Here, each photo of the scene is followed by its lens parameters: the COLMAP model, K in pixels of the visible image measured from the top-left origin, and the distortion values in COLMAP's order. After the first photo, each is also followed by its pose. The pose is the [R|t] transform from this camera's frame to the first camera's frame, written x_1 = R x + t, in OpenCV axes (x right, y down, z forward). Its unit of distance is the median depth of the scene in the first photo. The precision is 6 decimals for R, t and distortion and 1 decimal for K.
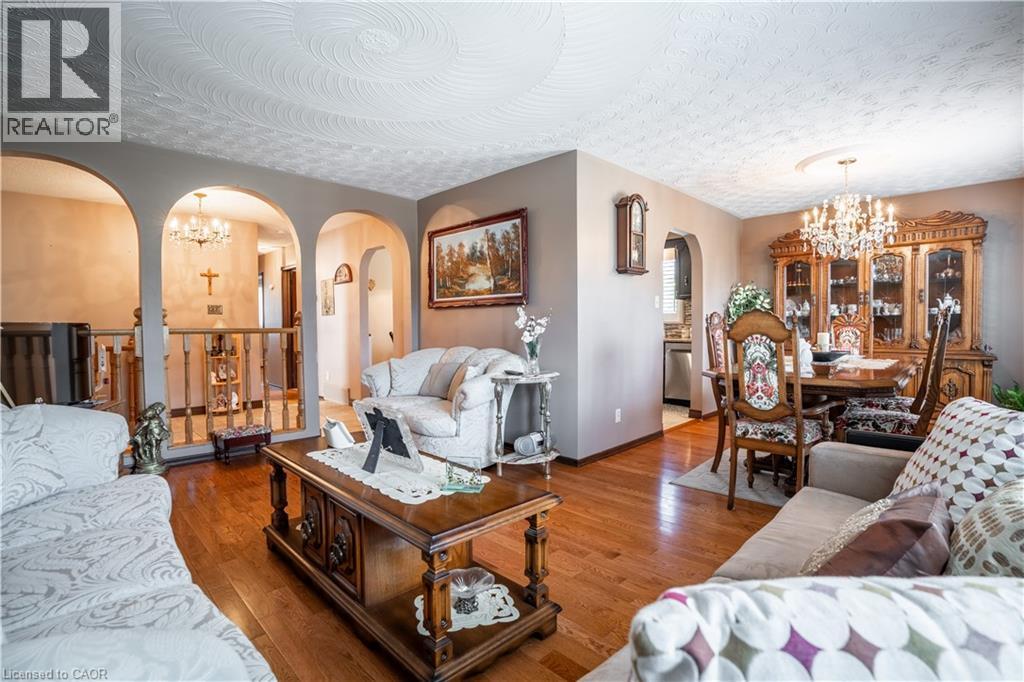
lens RADIAL K [[478.8, 0, 512.9], [0, 478.8, 336.2], [0, 0, 1]] dist [-0.002430, -0.000296]
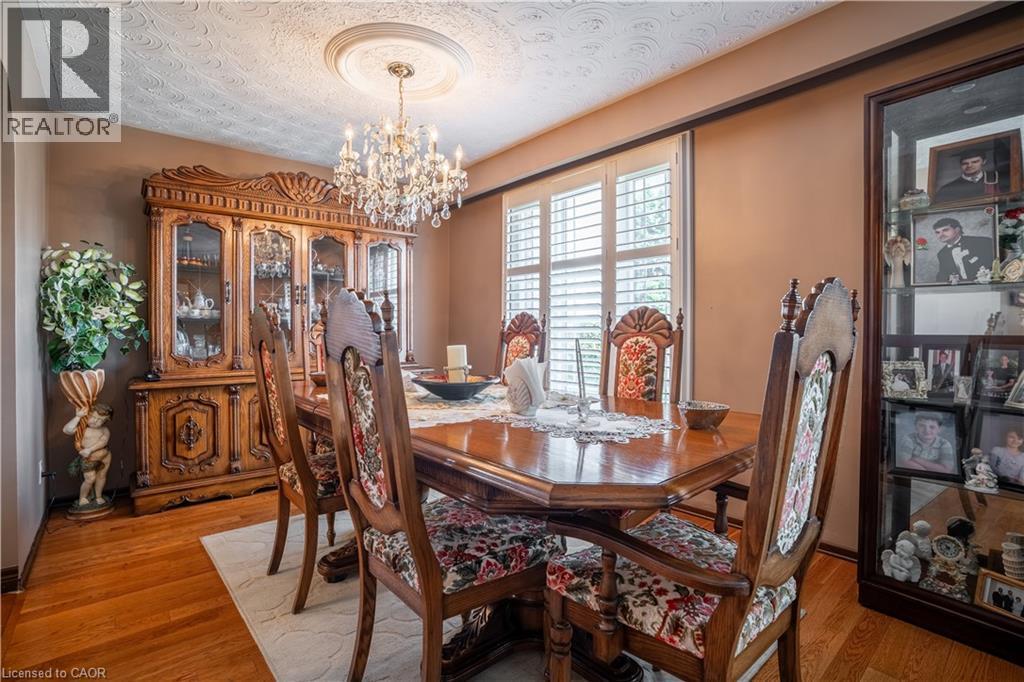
lens RADIAL K [[478.8, 0, 512.9], [0, 478.8, 336.2], [0, 0, 1]] dist [-0.002430, -0.000296]
pose [[0.093738, -0.004632, 0.995586, 0.077932], [0.025689, 0.999667, 0.002233, -0.014364], [-0.995265, 0.025367, 0.093826, 0.722866]]
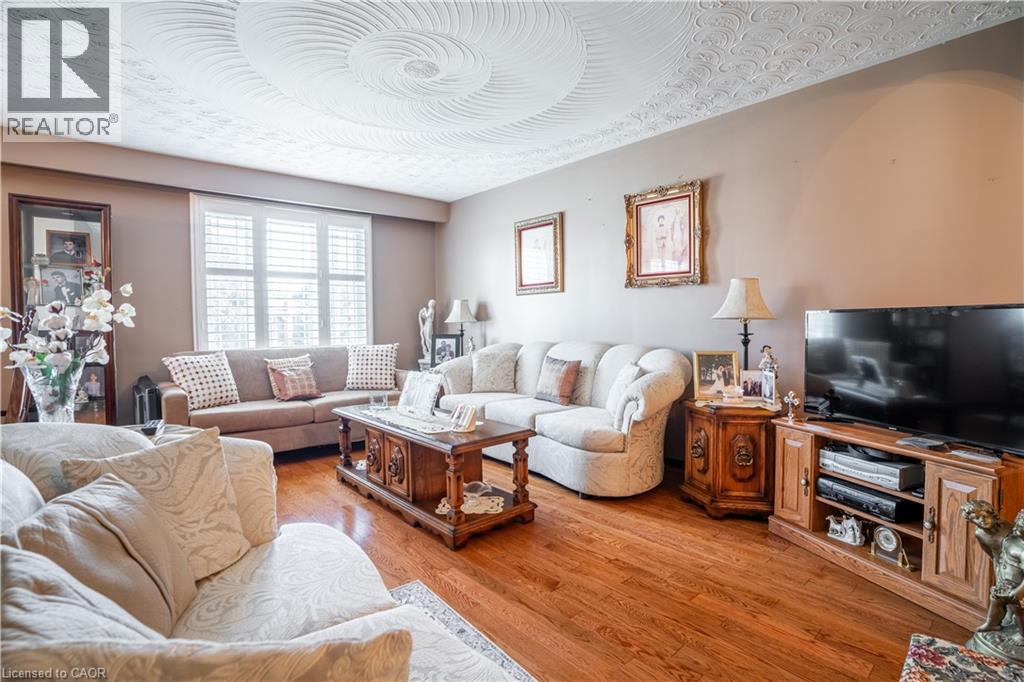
lens RADIAL K [[479.4, 0, 520.1], [0, 479.4, 335.0], [0, 0, 1]] dist [-0.025668, 0.000065]
pose [[-0.996601, 0.013357, 0.081296, -0.308102], [0.017591, 0.998513, 0.051593, -0.024019], [-0.080486, 0.052847, -0.995354, 1.105855]]
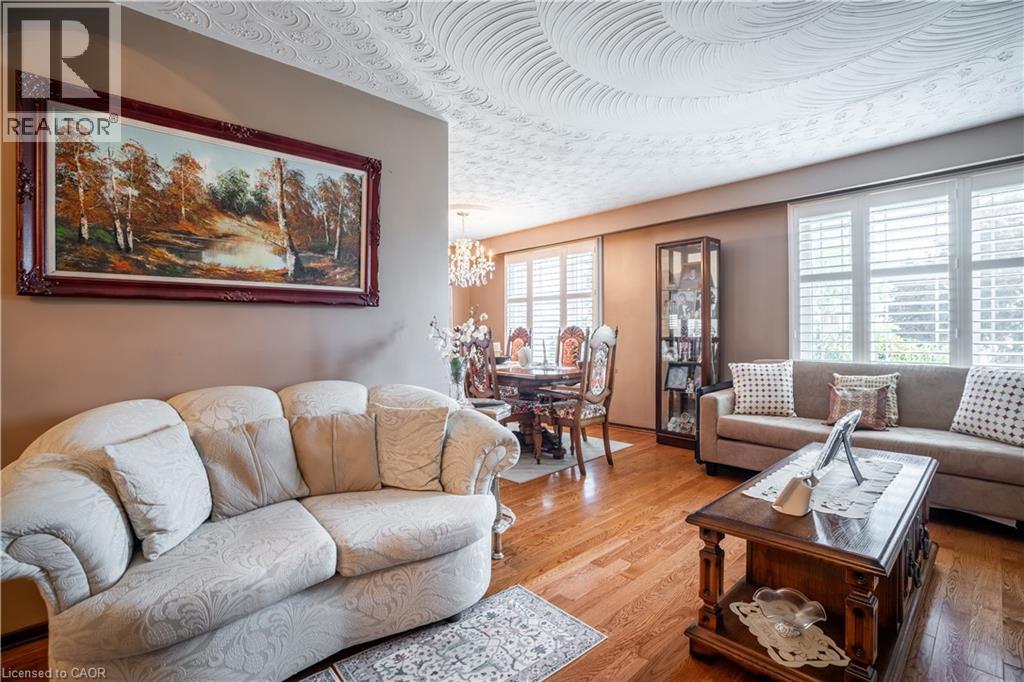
lens RADIAL K [[479.4, 0, 520.1], [0, 479.4, 335.0], [0, 0, 1]] dist [-0.025668, 0.000065]
pose [[0.036131, -0.001185, 0.999346, -0.567203], [0.031249, 0.999512, 0.000055, -0.021143], [-0.998858, 0.031226, 0.036150, 0.721658]]
